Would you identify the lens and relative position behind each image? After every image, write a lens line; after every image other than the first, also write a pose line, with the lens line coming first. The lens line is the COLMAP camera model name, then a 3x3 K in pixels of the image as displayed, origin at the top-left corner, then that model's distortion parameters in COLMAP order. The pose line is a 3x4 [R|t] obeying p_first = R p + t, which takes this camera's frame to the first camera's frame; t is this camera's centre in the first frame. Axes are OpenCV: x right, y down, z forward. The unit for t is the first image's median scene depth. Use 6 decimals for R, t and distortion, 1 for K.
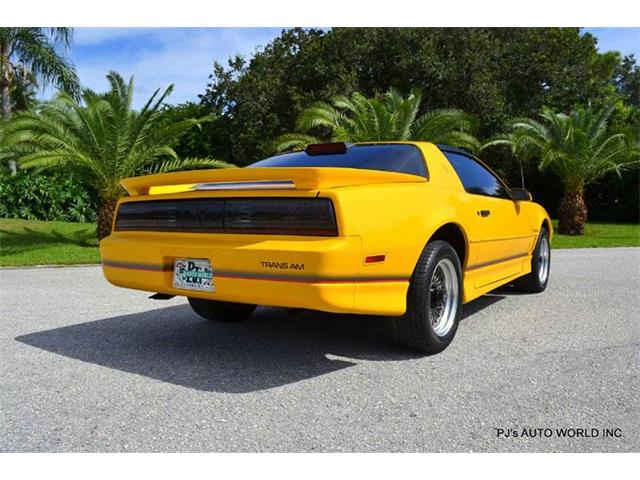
lens RADIAL K [[555.4, 0, 321.4], [0, 555.4, 235.4], [0, 0, 1]] dist [-0.052039, -0.001109]
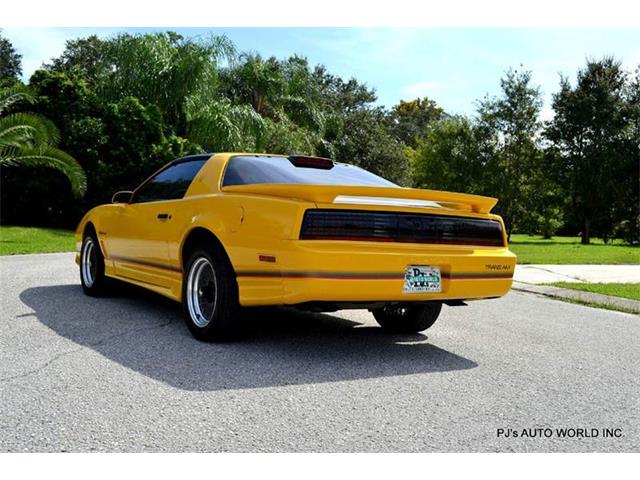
lens RADIAL K [[698.4, 0, 321.0], [0, 698.4, 237.5], [0, 0, 1]] dist [-0.056646, 0.000000]
pose [[0.406647, 0.008017, 0.913550, -1.621724], [-0.009566, 0.999944, -0.004518, -0.007820], [-0.913535, -0.006901, 0.406701, 0.596538]]
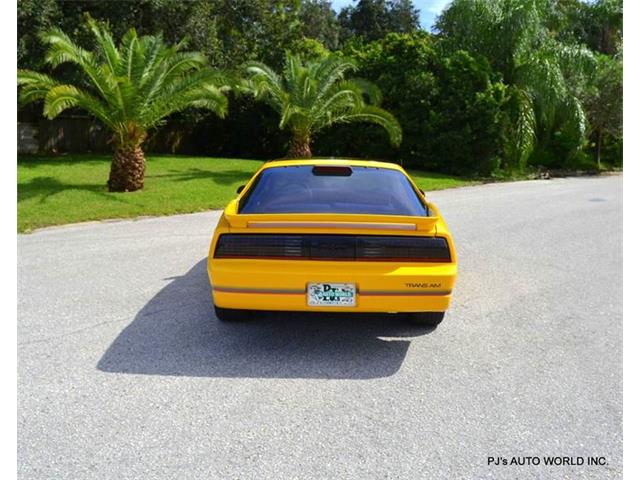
lens RADIAL K [[616.9, 0, 322.5], [0, 616.9, 238.8], [0, 0, 1]] dist [-0.069948, 0.000000]
pose [[0.842260, -0.068624, 0.534686, -0.994459], [0.004280, 0.992684, 0.120664, -0.228304], [-0.539055, -0.099342, 0.836391, -0.172075]]
